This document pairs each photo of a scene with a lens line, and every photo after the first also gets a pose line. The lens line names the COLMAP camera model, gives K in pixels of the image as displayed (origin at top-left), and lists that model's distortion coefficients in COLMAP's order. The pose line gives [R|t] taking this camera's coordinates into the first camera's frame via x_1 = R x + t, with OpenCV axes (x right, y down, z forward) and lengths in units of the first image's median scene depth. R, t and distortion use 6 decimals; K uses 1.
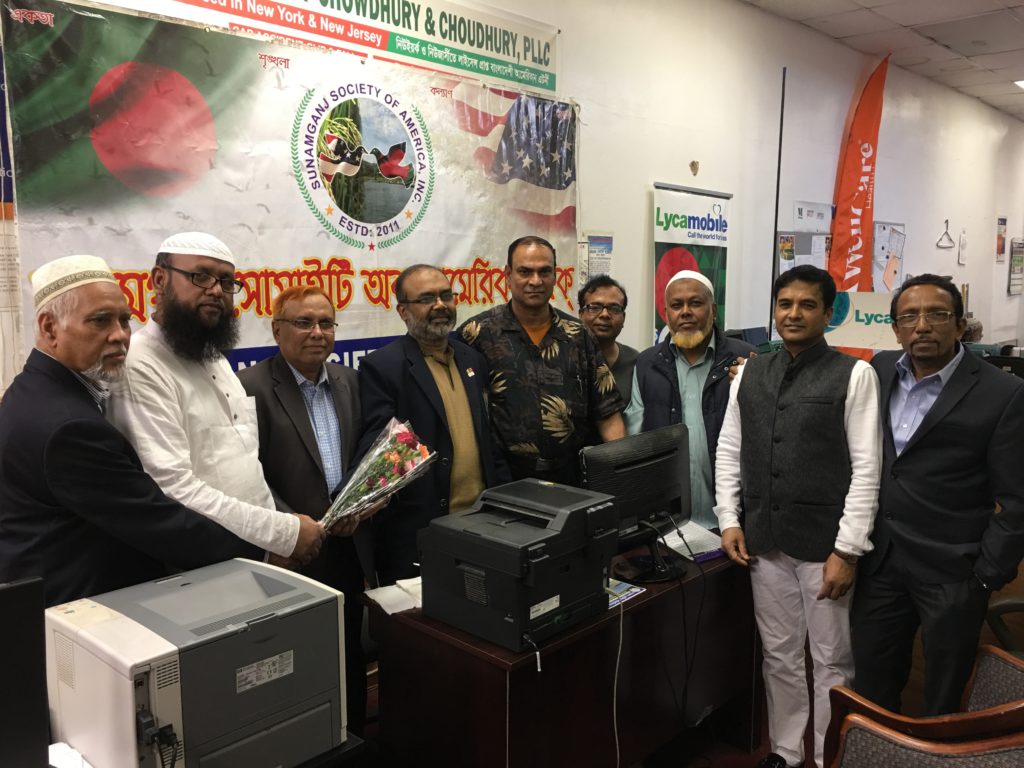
lens RADIAL K [[883.1, 0, 515.4], [0, 883.1, 381.8], [0, 0, 1]] dist [0.046295, -0.081018]
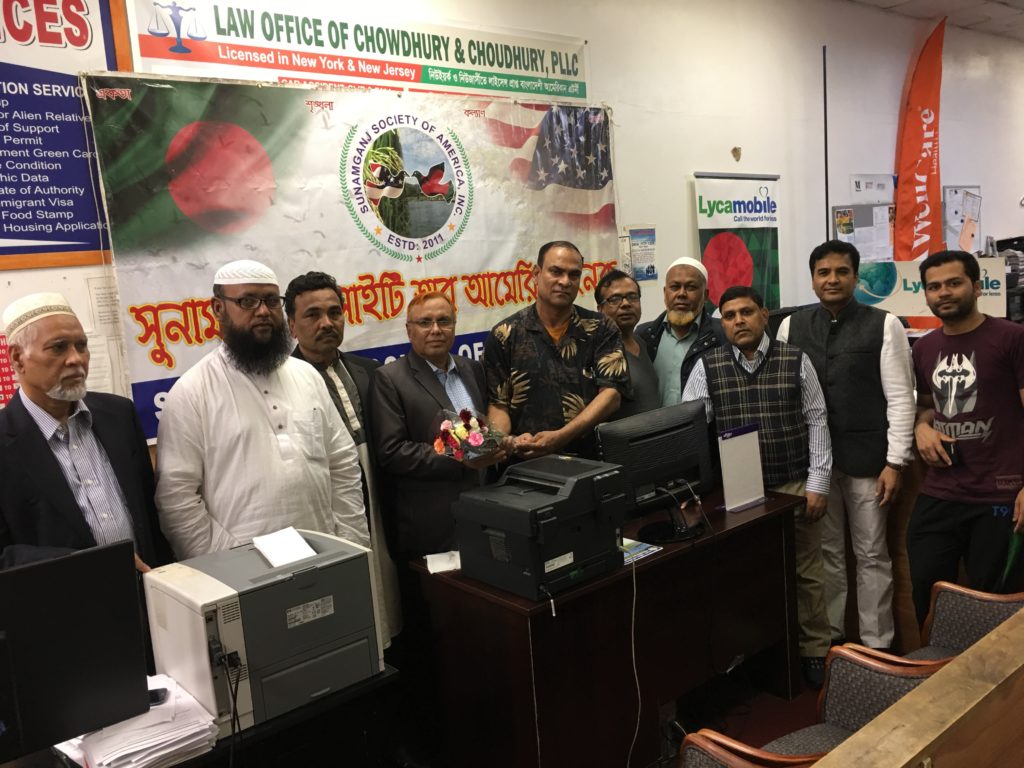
lens RADIAL K [[883.1, 0, 510.6], [0, 883.1, 388.6], [0, 0, 1]] dist [0.046295, -0.081018]
pose [[0.989300, -0.063397, -0.131404, 0.095697], [0.065044, 0.997848, 0.008275, 0.009860], [0.130596, -0.016734, 0.991294, -0.104901]]
